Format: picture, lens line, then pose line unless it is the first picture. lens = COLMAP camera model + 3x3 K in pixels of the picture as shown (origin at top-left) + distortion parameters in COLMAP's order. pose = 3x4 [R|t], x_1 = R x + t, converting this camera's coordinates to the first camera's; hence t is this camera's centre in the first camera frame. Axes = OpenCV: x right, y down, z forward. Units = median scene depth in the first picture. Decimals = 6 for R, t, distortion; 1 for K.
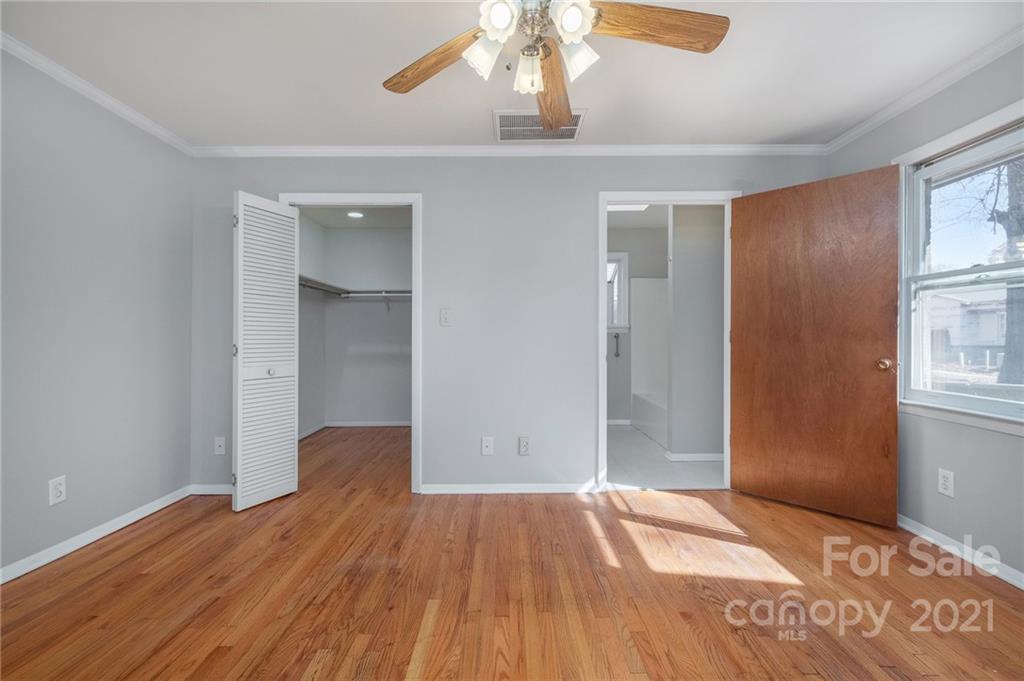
lens RADIAL K [[449.1, 0, 512.0], [0, 449.1, 340.5], [0, 0, 1]] dist [-0.000320, -0.000045]
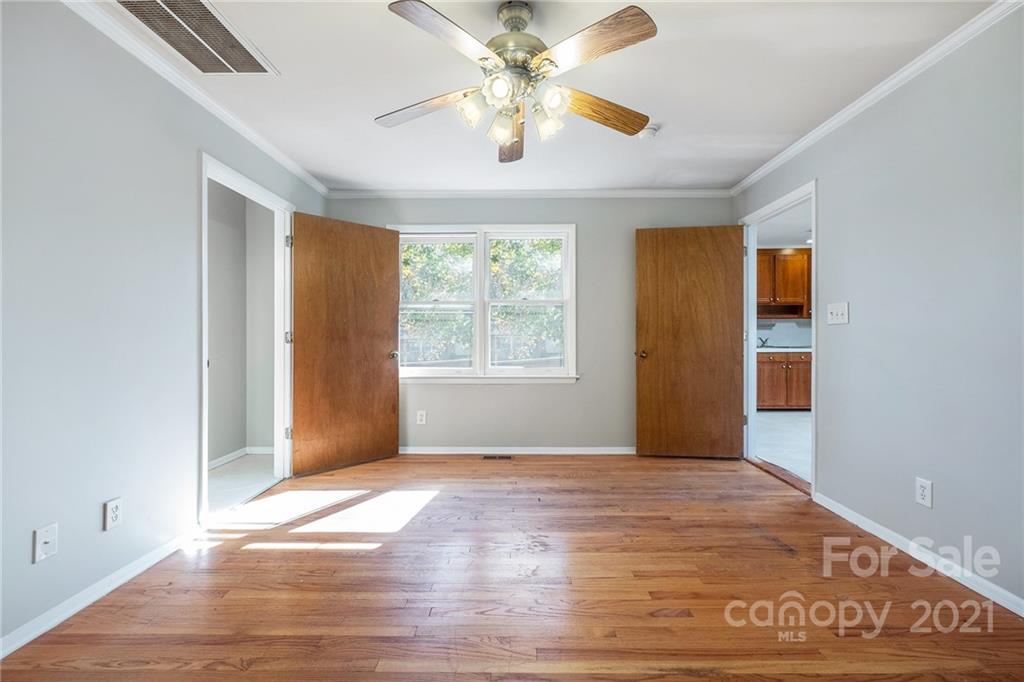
lens RADIAL K [[424.0, 0, 512.0], [0, 424.0, 341.0], [0, 0, 1]] dist [0.000218, 0.000032]
pose [[0.017059, -0.004604, 0.999844, -0.613273], [0.005028, 0.999977, 0.004519, -0.001884], [-0.999842, 0.004950, 0.017081, 0.498943]]
